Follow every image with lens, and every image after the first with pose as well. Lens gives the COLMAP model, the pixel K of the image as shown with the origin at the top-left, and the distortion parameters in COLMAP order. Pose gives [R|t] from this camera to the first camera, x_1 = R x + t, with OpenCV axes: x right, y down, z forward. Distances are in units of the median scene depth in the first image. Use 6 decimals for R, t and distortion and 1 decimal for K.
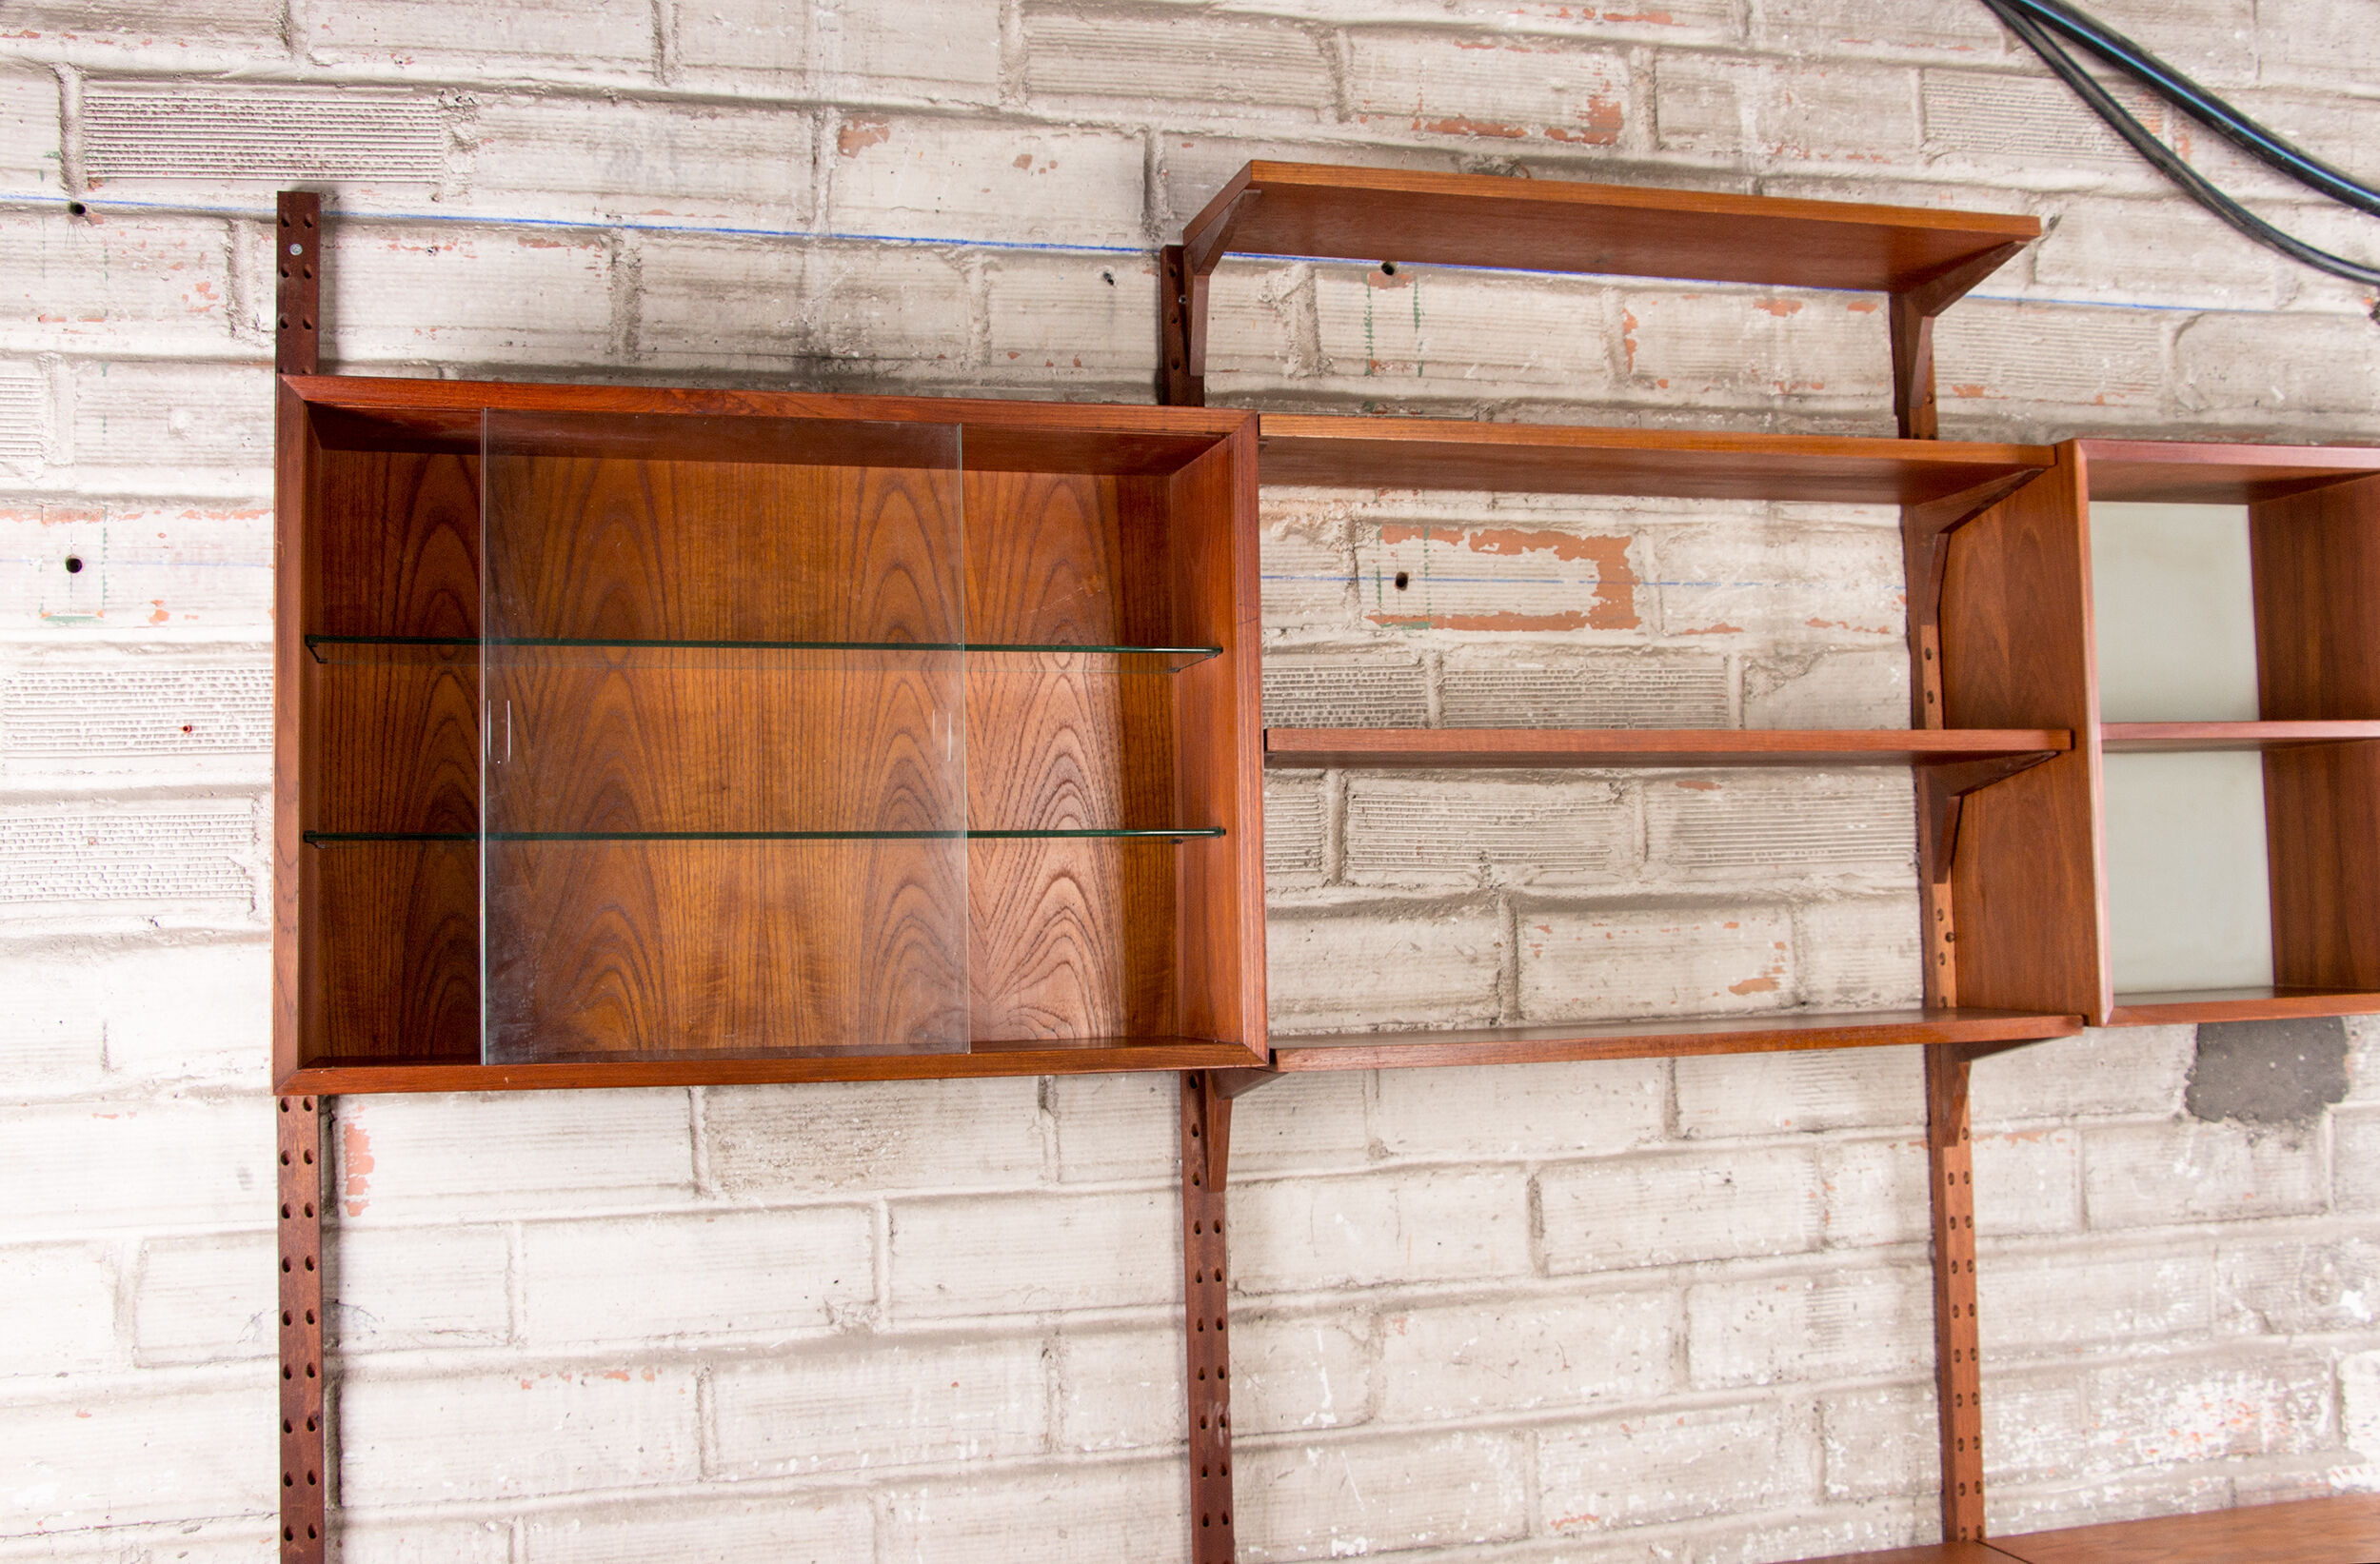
lens RADIAL K [[2414.2, 0, 1178.8], [0, 2414.2, 771.5], [0, 0, 1]] dist [-0.132019, 0.243160]
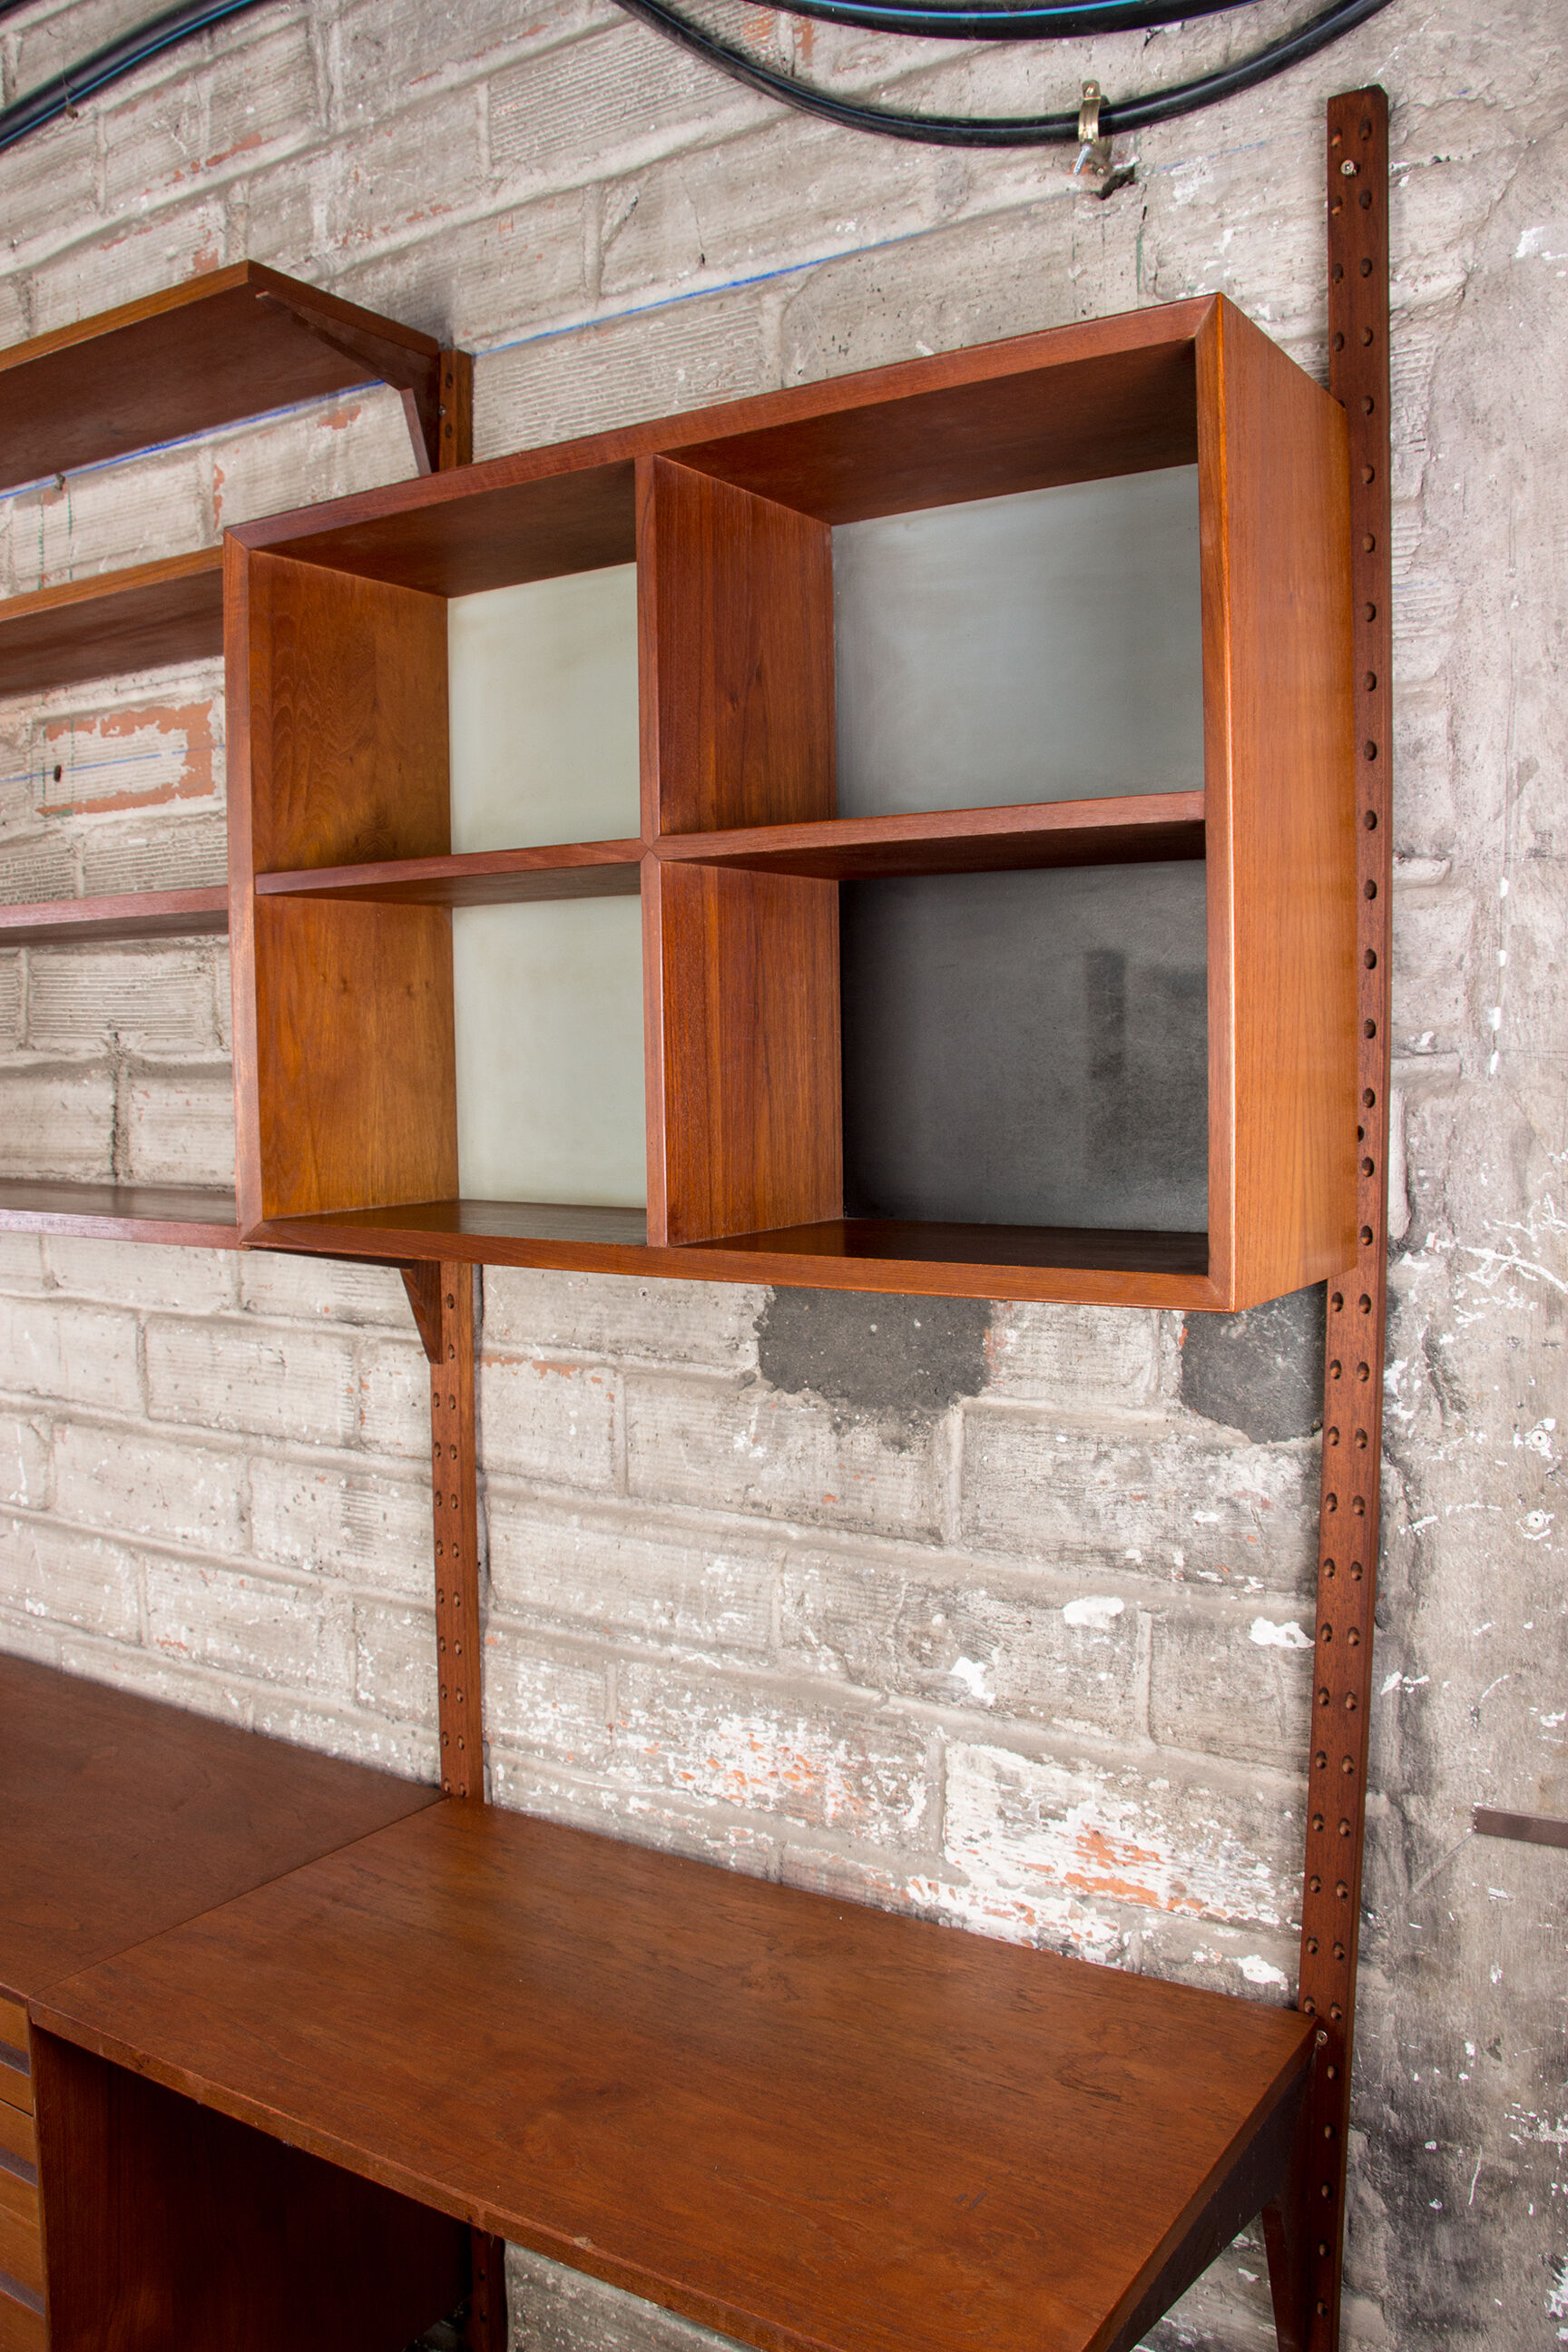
lens RADIAL K [[1933.6, 0, 748.3], [0, 1933.6, 1177.6], [0, 0, 1]] dist [-0.185311, 0.148588]
pose [[0.651658, 0.075665, -0.754729, 0.941045], [0.033014, 0.991240, 0.127882, 0.004456], [0.757794, -0.108252, 0.643451, 0.656184]]
